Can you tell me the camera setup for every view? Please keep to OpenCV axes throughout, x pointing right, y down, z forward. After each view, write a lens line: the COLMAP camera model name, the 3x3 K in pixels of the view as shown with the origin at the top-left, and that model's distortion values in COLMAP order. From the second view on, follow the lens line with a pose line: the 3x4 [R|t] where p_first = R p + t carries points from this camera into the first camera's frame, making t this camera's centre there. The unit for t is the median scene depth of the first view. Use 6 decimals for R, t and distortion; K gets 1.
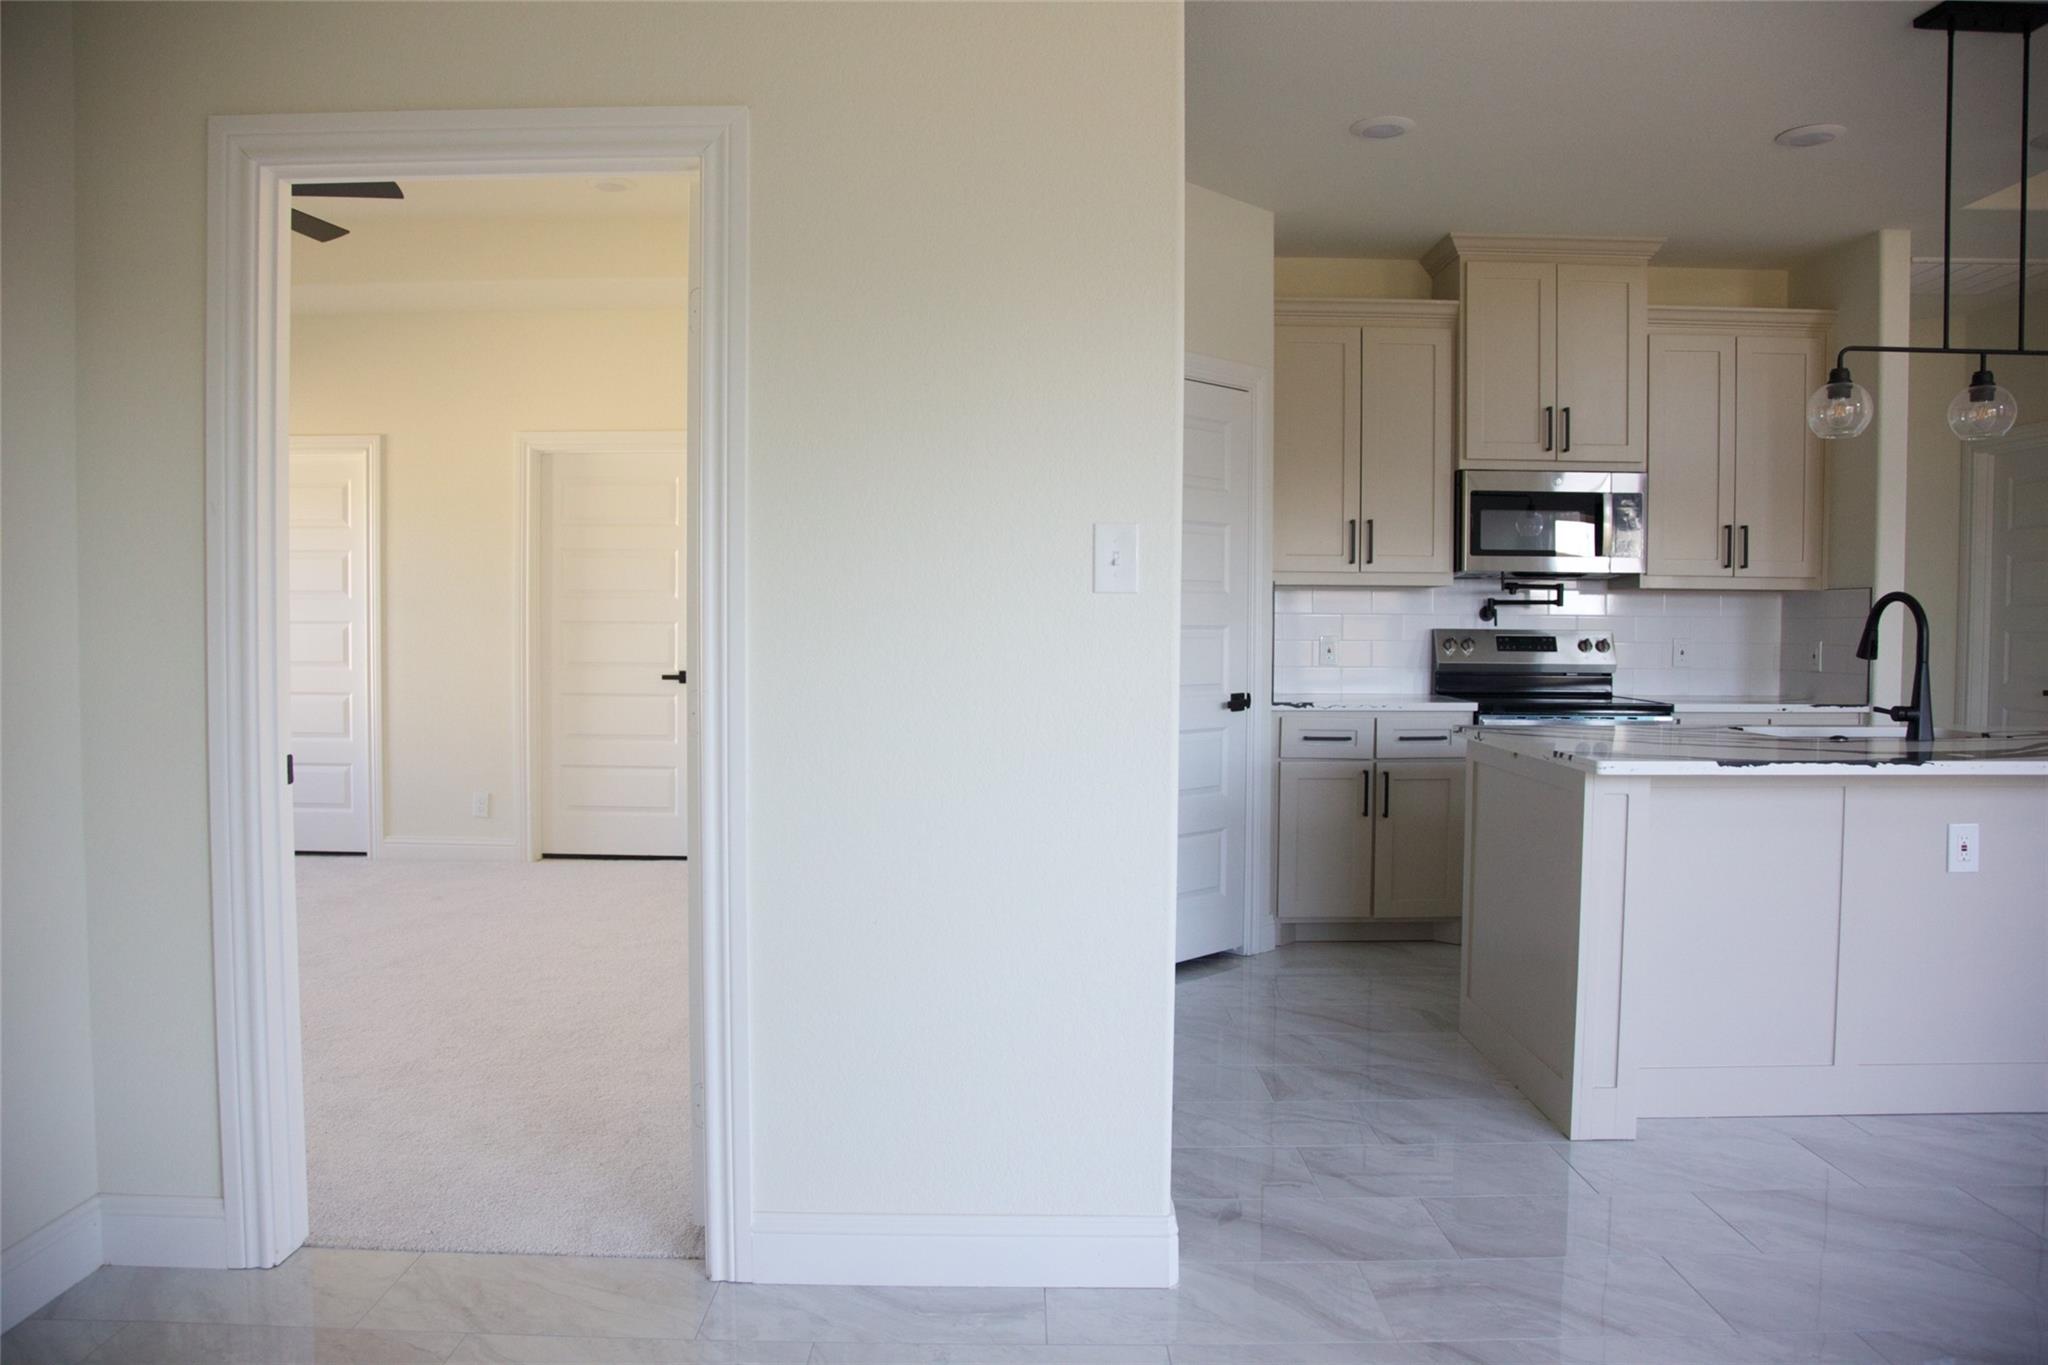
lens RADIAL K [[1398.3, 0, 1024.0], [0, 1398.3, 682.5], [0, 0, 1]] dist [-0.128136, 0.076366]
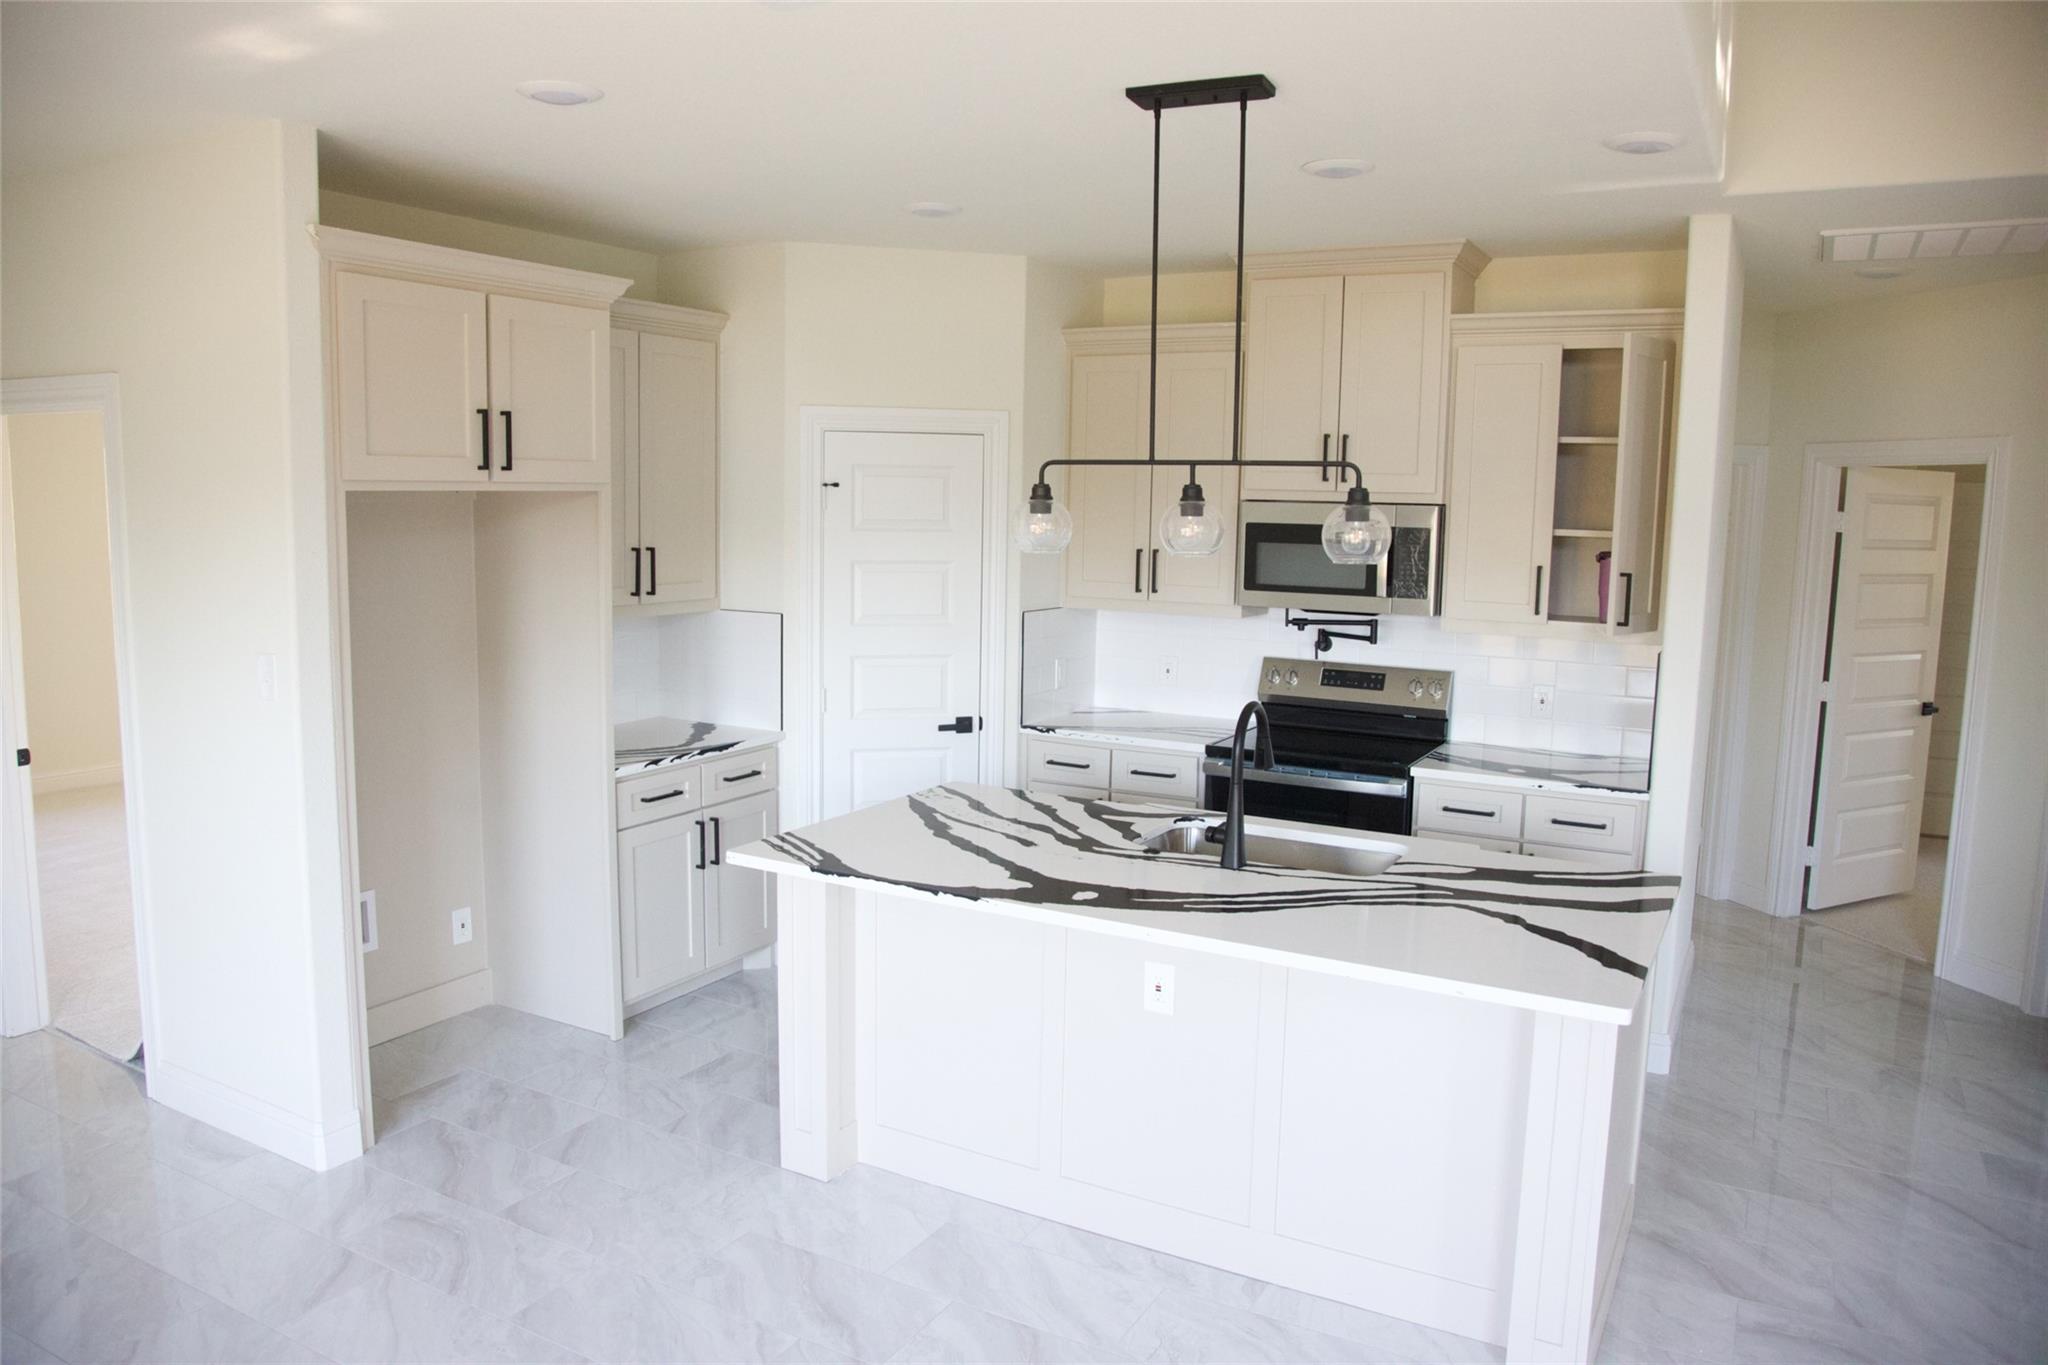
lens RADIAL K [[1416.6, 0, 1024.0], [0, 1416.6, 682.5], [0, 0, 1]] dist [-0.118428, 0.072953]
pose [[0.872949, 0.074236, -0.482131, 0.685043], [-0.034596, 0.995285, 0.090608, -0.113989], [0.486584, -0.062417, 0.871401, 0.058380]]
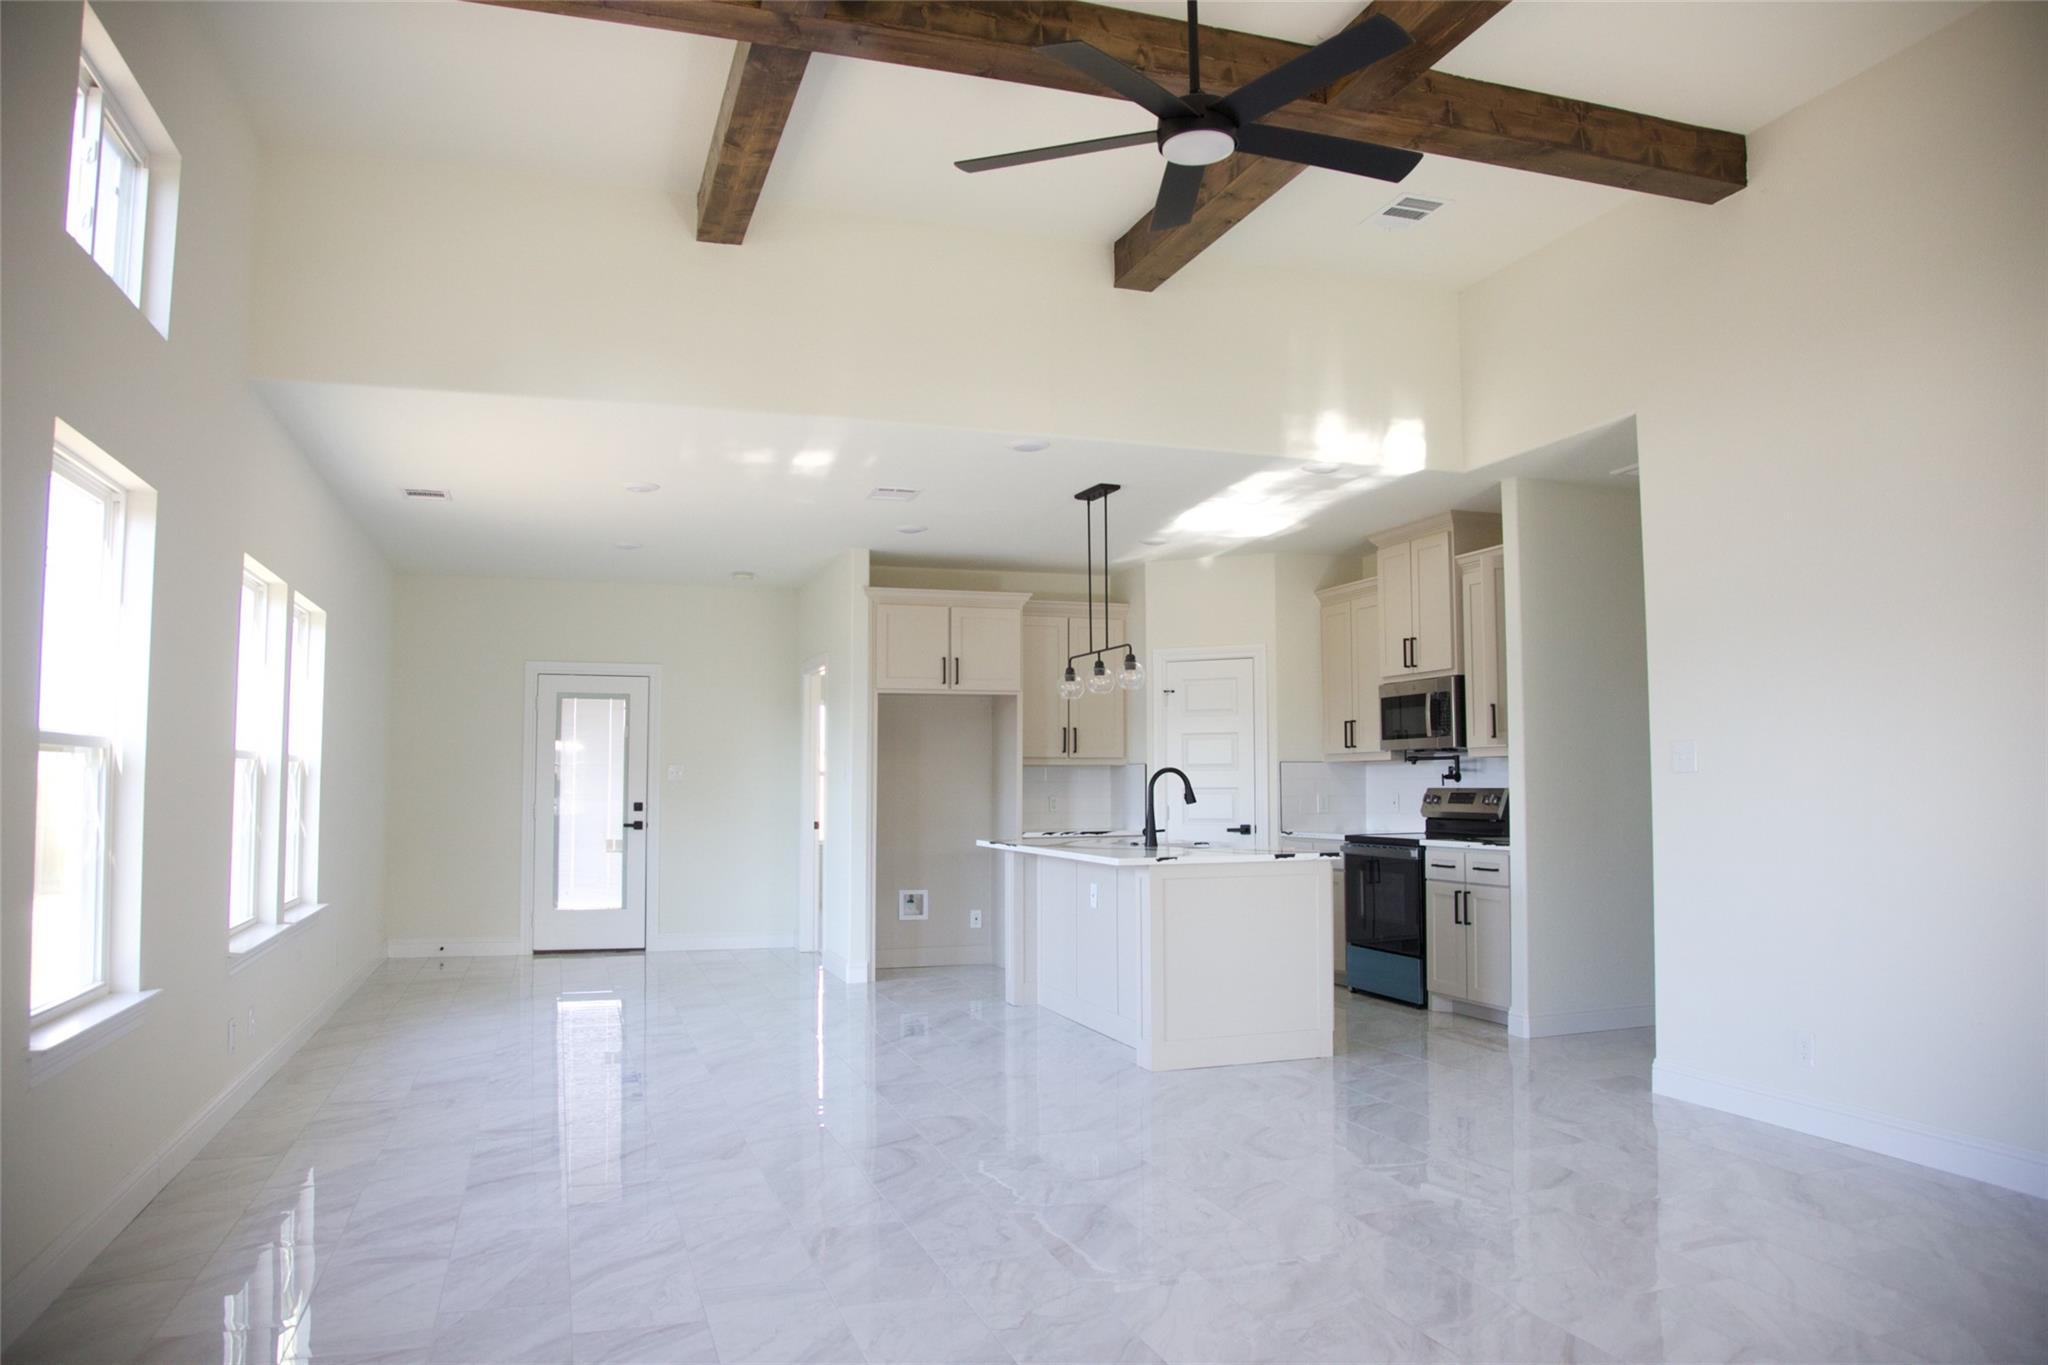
lens RADIAL K [[1416.6, 0, 1024.0], [0, 1416.6, 682.5], [0, 0, 1]] dist [-0.118428, 0.072953]
pose [[0.320306, -0.075121, -0.944331, 1.715153], [-0.036105, 0.995158, -0.091411, 0.001802], [0.946626, 0.063375, 0.316043, 0.126124]]
